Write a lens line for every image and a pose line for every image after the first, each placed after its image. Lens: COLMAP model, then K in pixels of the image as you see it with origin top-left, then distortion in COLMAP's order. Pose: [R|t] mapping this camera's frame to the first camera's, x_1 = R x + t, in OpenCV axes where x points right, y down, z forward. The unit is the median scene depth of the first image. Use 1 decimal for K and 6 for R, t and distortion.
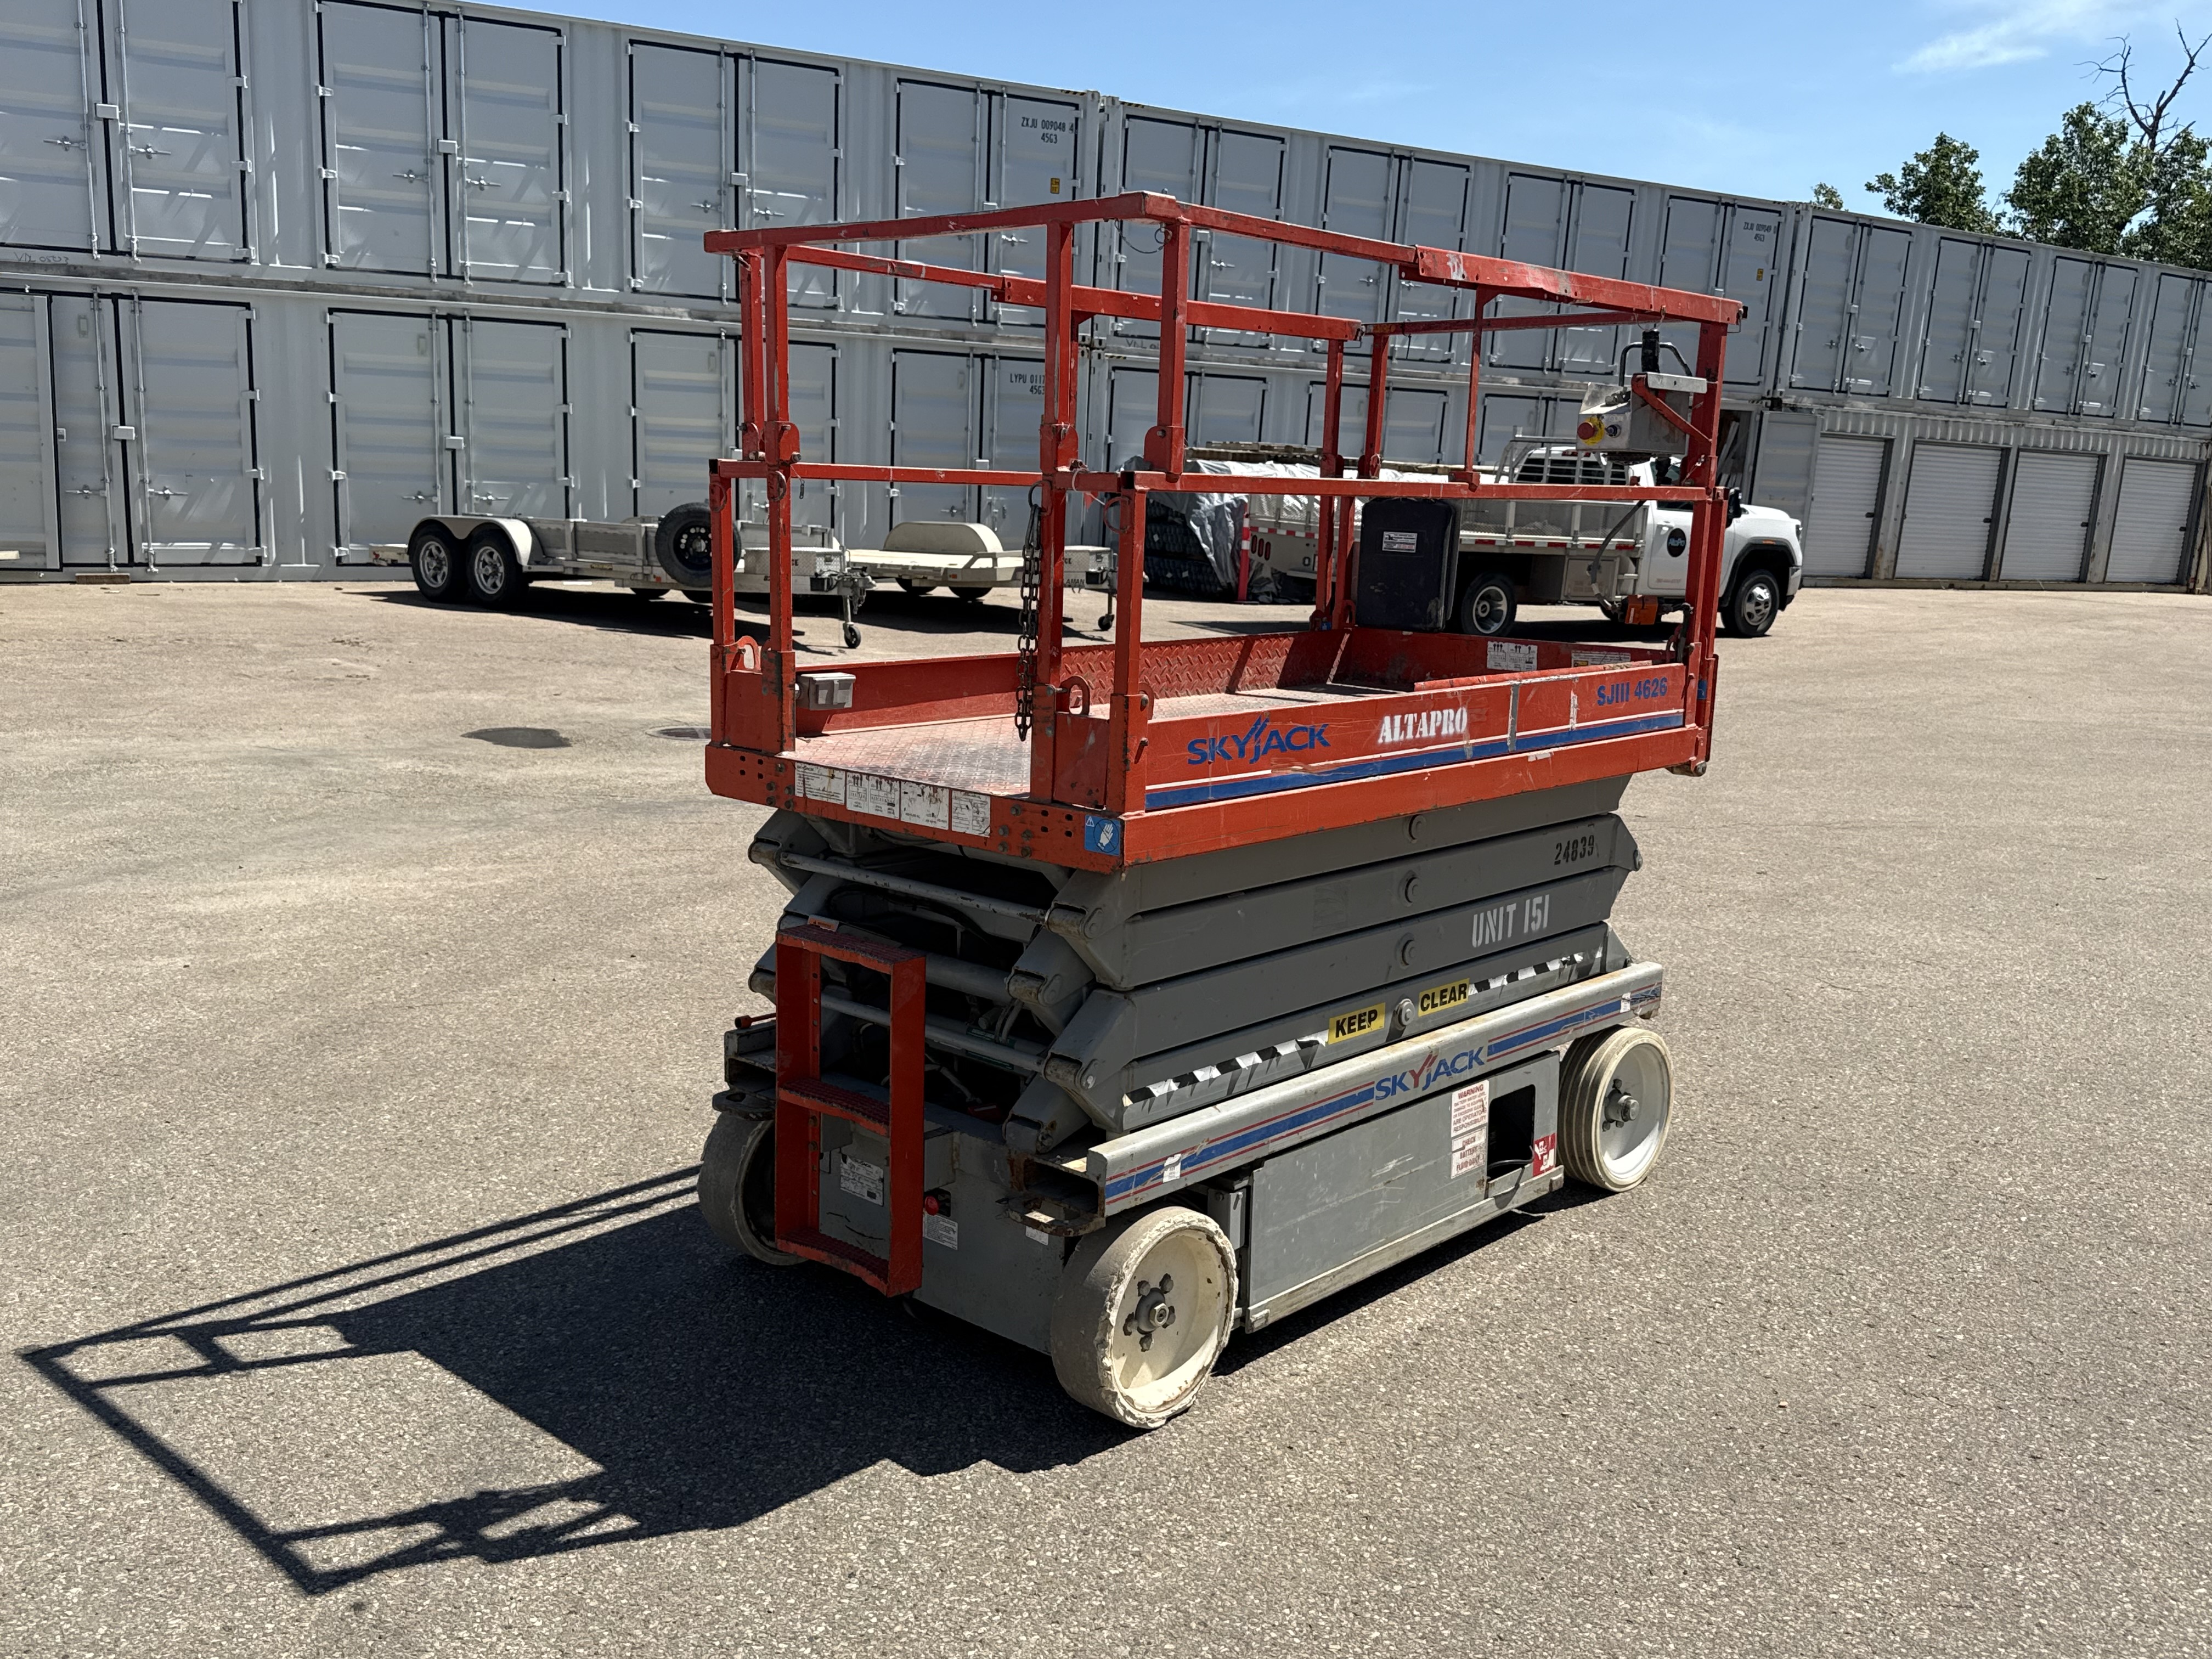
lens RADIAL K [[1955.6, 0, 1116.7], [0, 1955.6, 823.7], [0, 0, 1]] dist [0.171928, -0.365148]
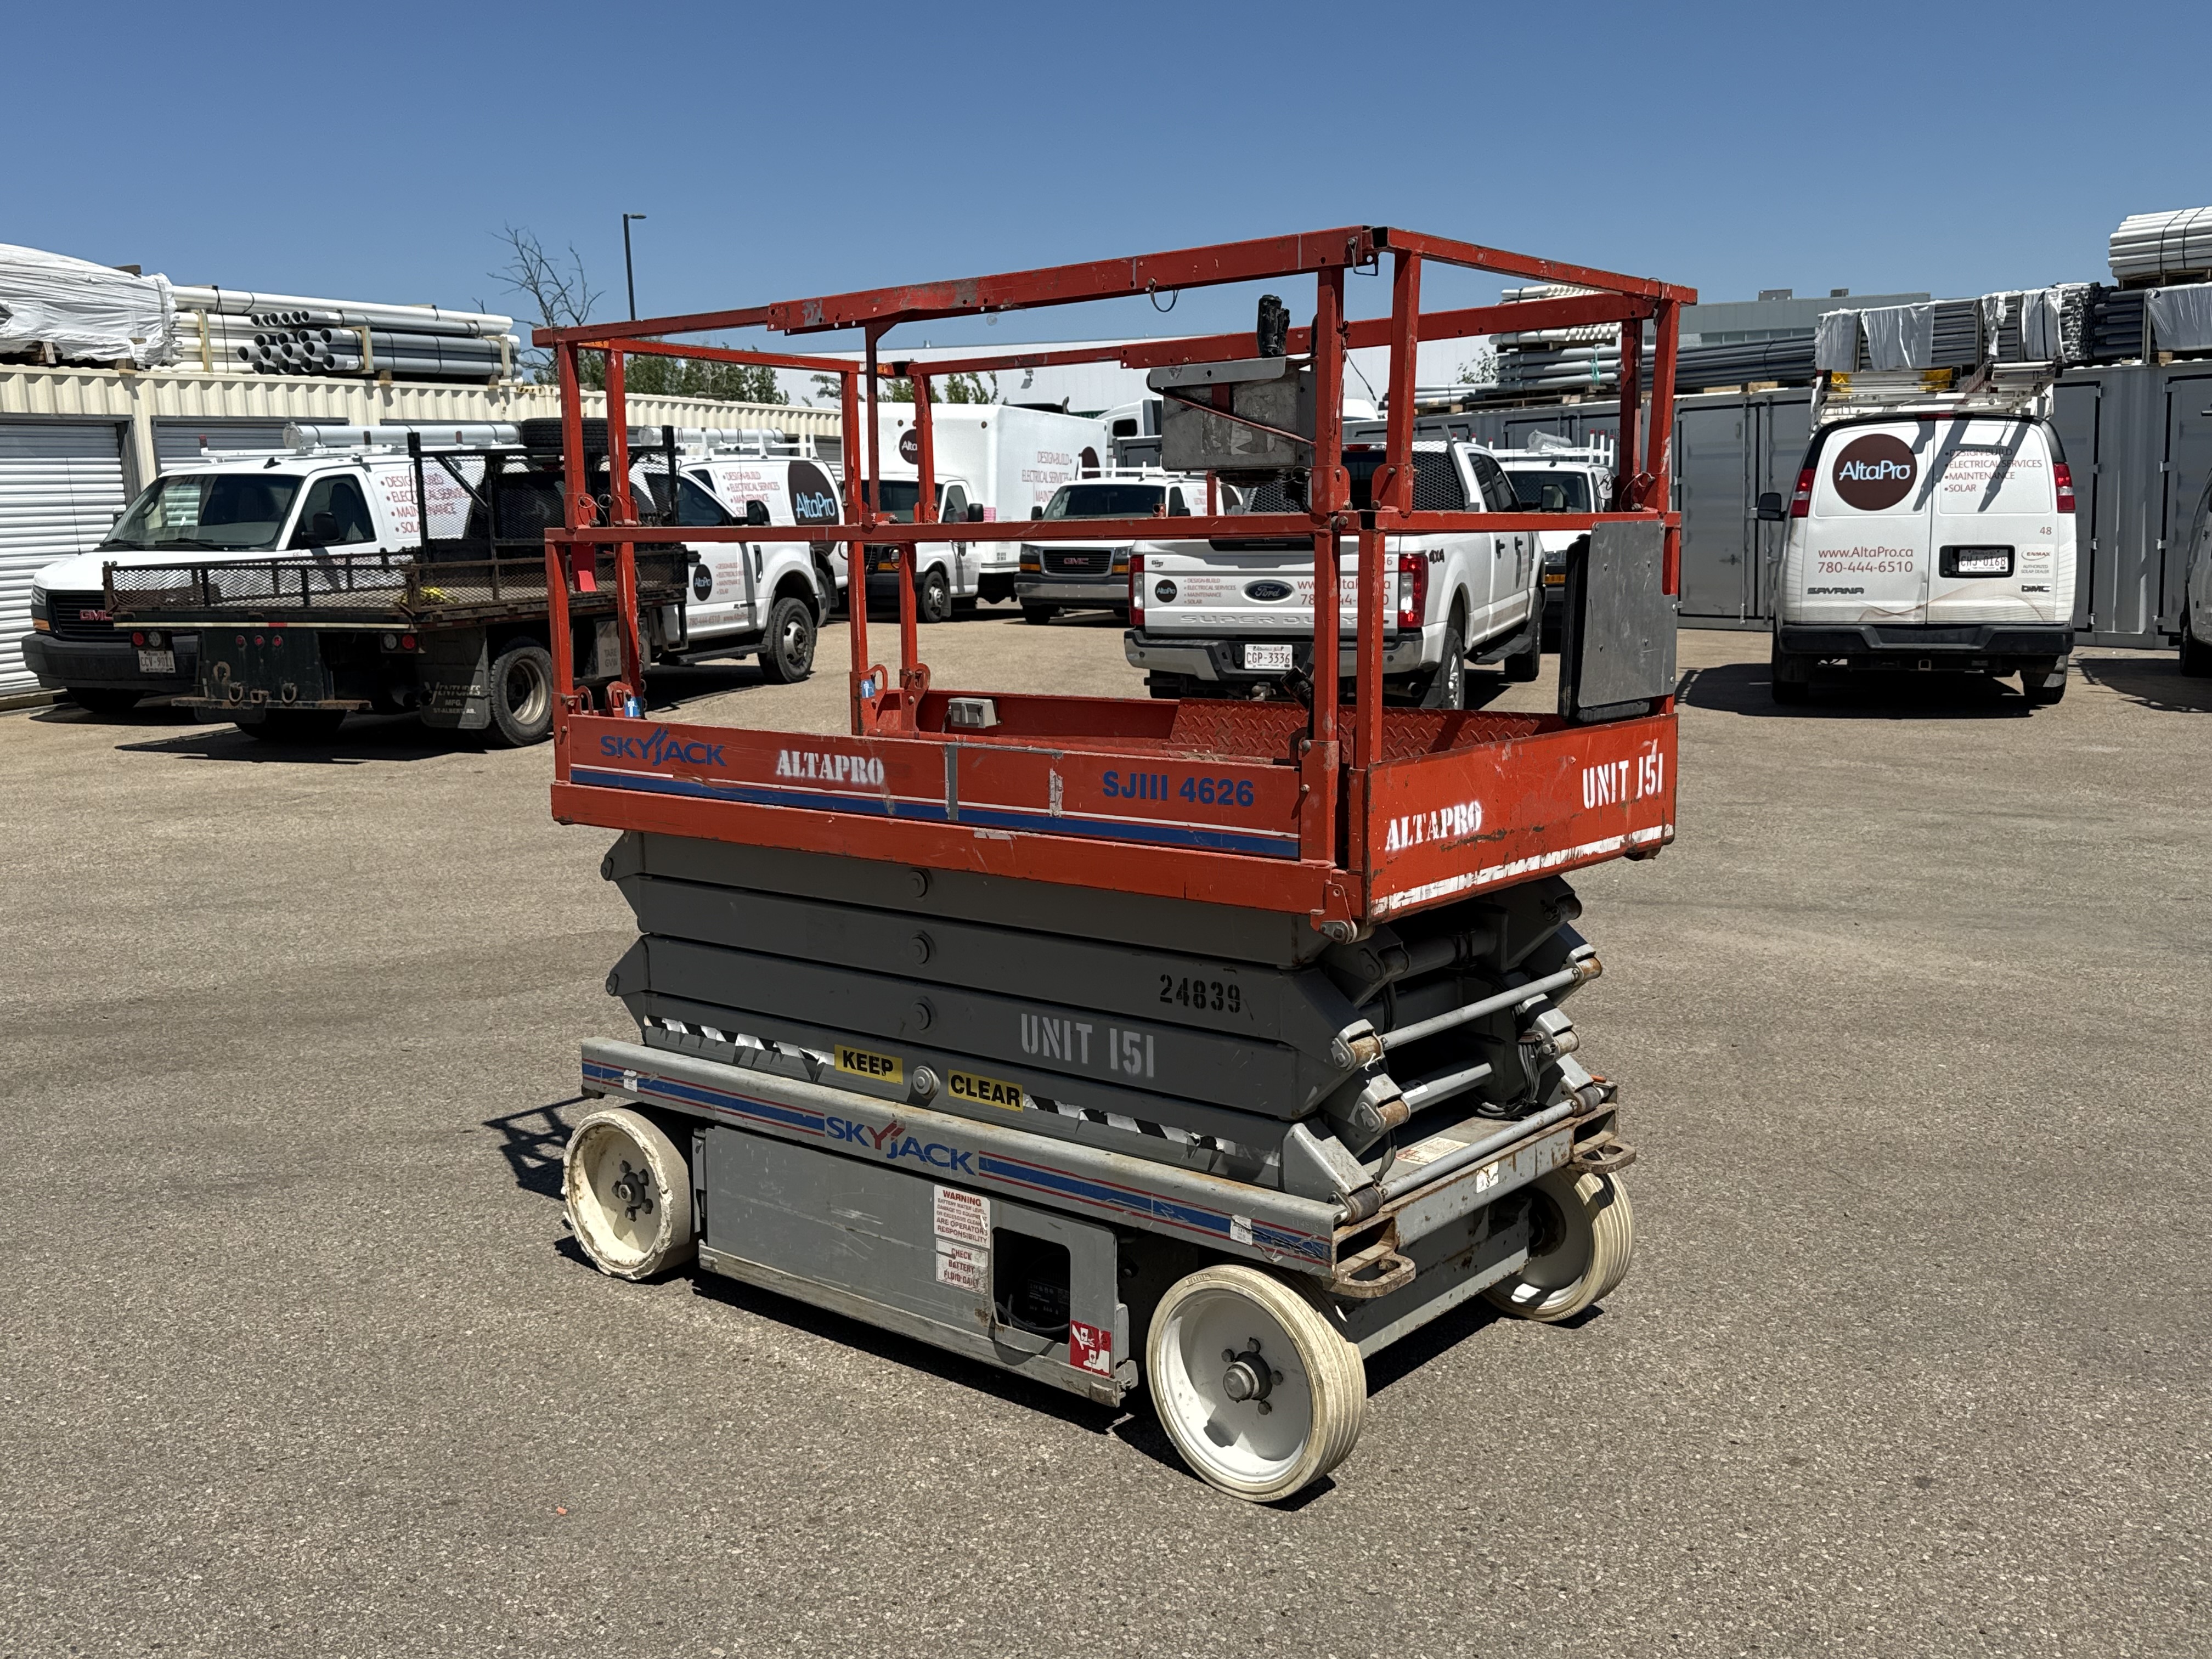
lens RADIAL K [[2012.7, 0, 1117.3], [0, 2012.7, 831.9], [0, 0, 1]] dist [0.160627, -0.329009]
pose [[0.045845, 0.110195, -0.992852, 1.019957], [-0.157583, 0.982251, 0.101742, -0.125162], [0.986441, 0.151792, 0.062396, 0.934198]]
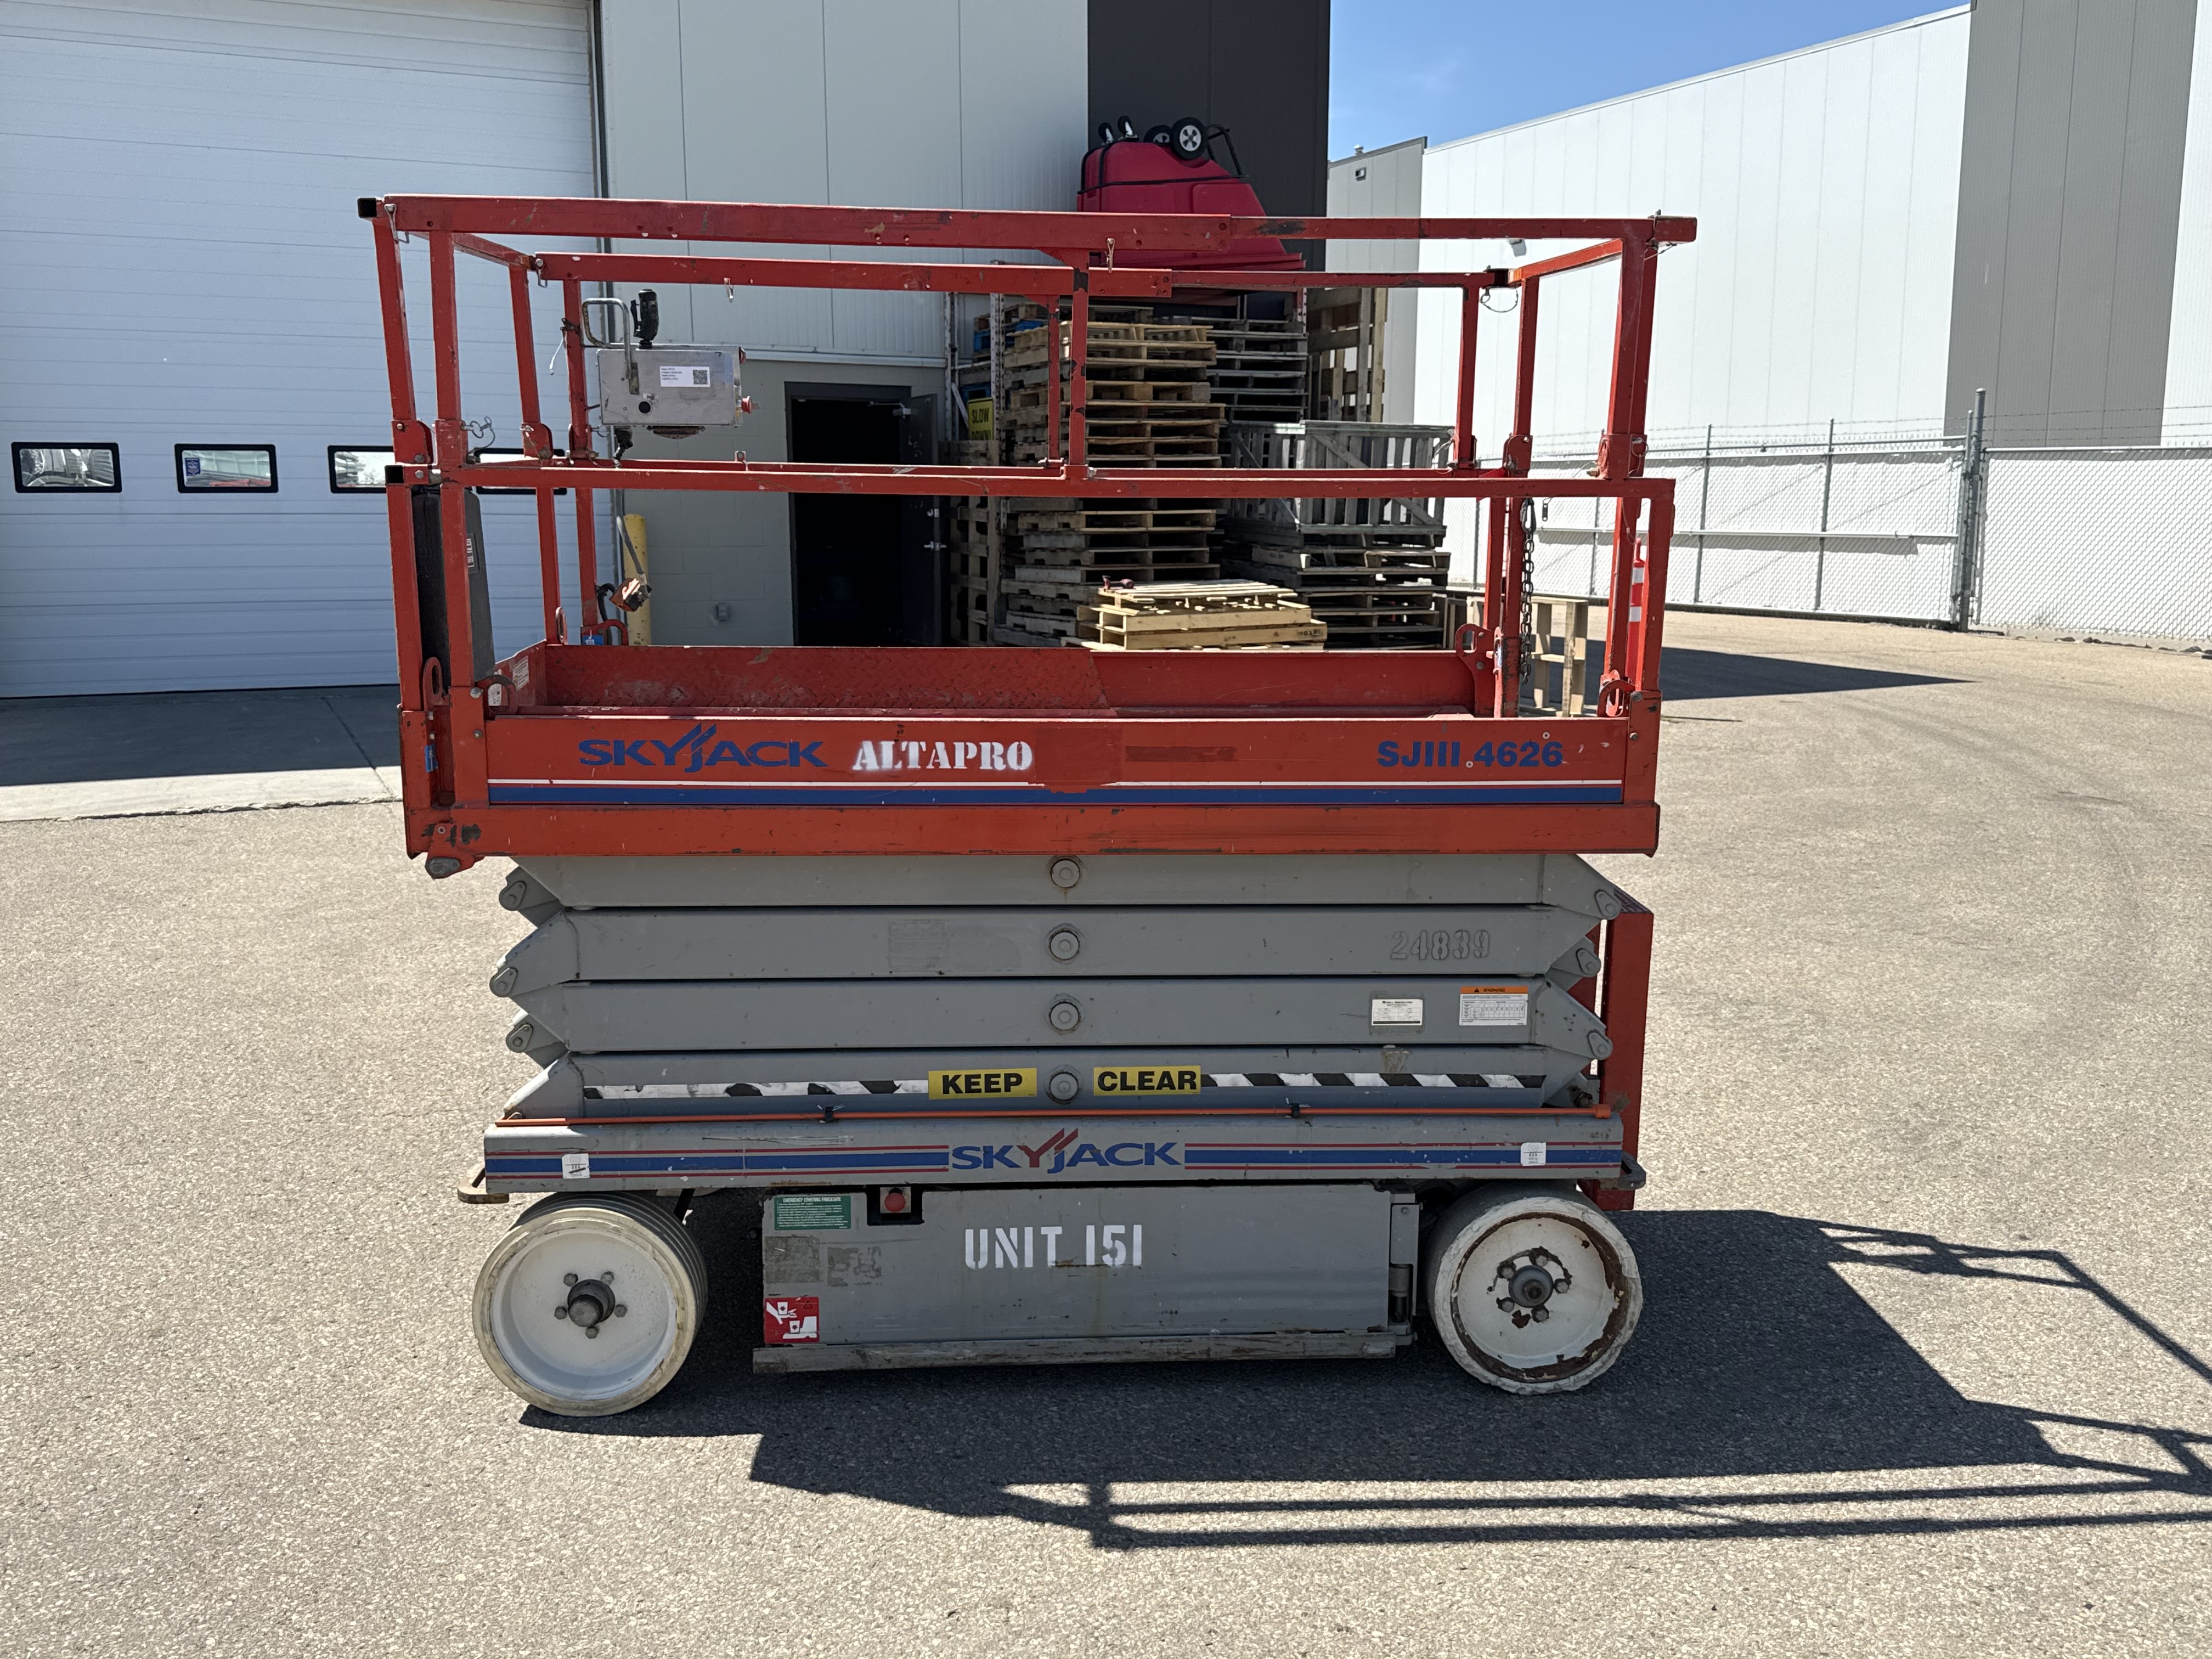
lens RADIAL K [[1954.3, 0, 1113.9], [0, 1954.3, 837.9], [0, 0, 1]] dist [0.175899, -0.370506]
pose [[-0.712074, -0.175341, 0.679858, -0.557552], [0.088935, 0.937988, 0.335065, -0.300243], [-0.696449, 0.299055, -0.652323, 1.533393]]
